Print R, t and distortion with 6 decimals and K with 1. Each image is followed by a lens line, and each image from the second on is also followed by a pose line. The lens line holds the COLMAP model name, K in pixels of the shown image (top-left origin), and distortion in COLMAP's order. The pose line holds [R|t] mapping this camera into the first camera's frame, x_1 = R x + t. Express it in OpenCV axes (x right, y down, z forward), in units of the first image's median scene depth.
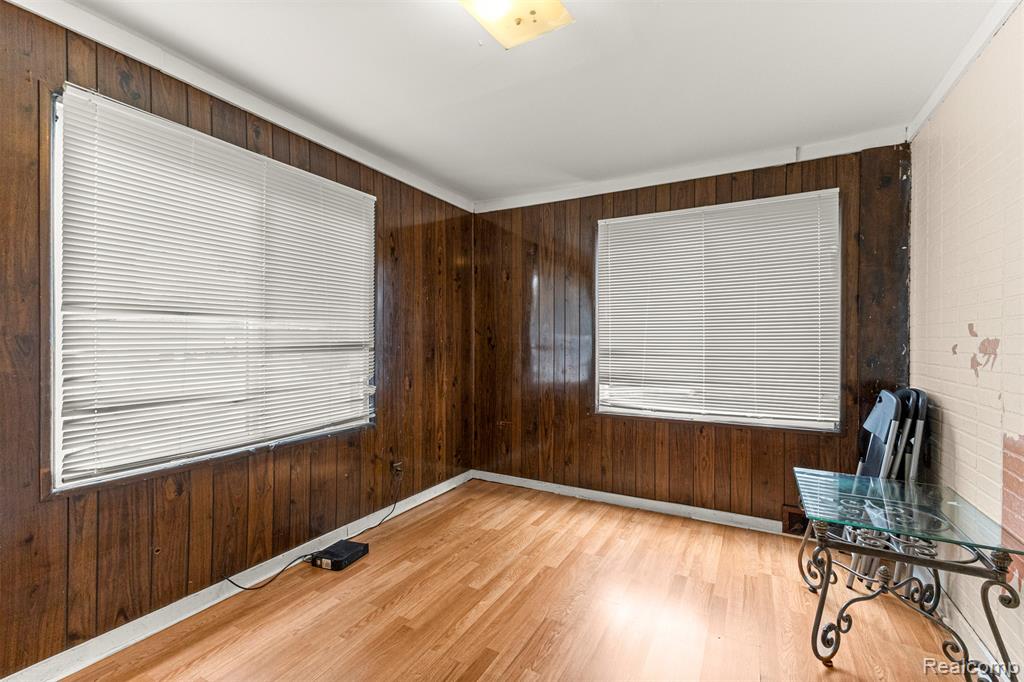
lens RADIAL K [[446.3, 0, 512.0], [0, 446.3, 343.8], [0, 0, 1]] dist [0.003704, 0.000246]
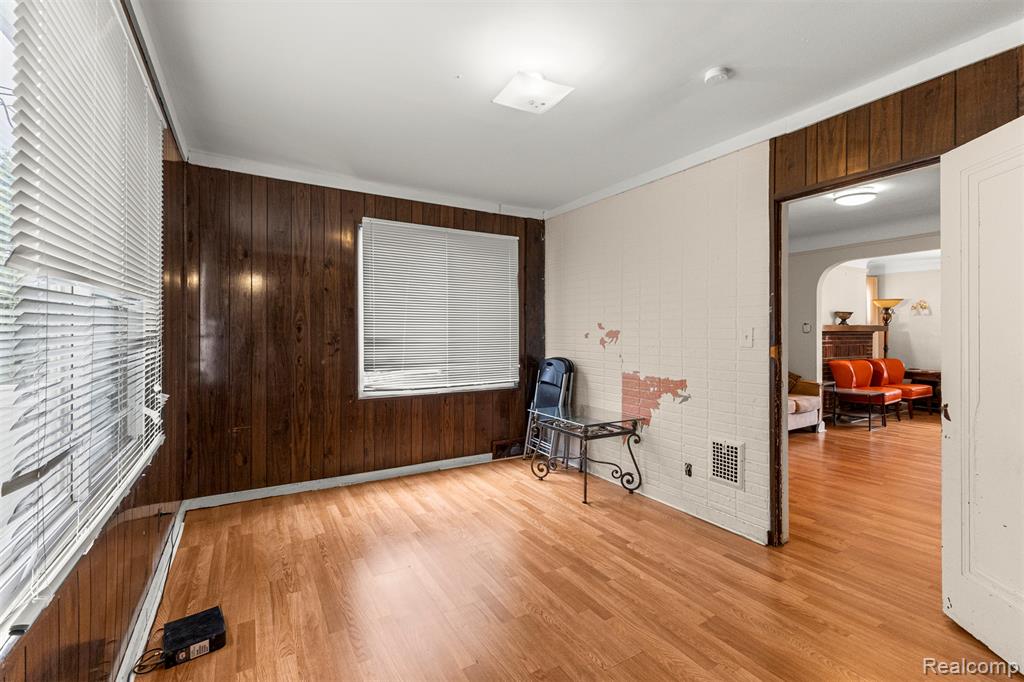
lens RADIAL K [[446.3, 0, 512.9], [0, 446.3, 332.2], [0, 0, 1]] dist [0.003704, 0.000246]
pose [[0.506935, 0.000915, 0.861984, -0.586486], [0.002985, 0.999992, -0.002817, 0.001345], [-0.861979, 0.004001, 0.506928, 0.170250]]
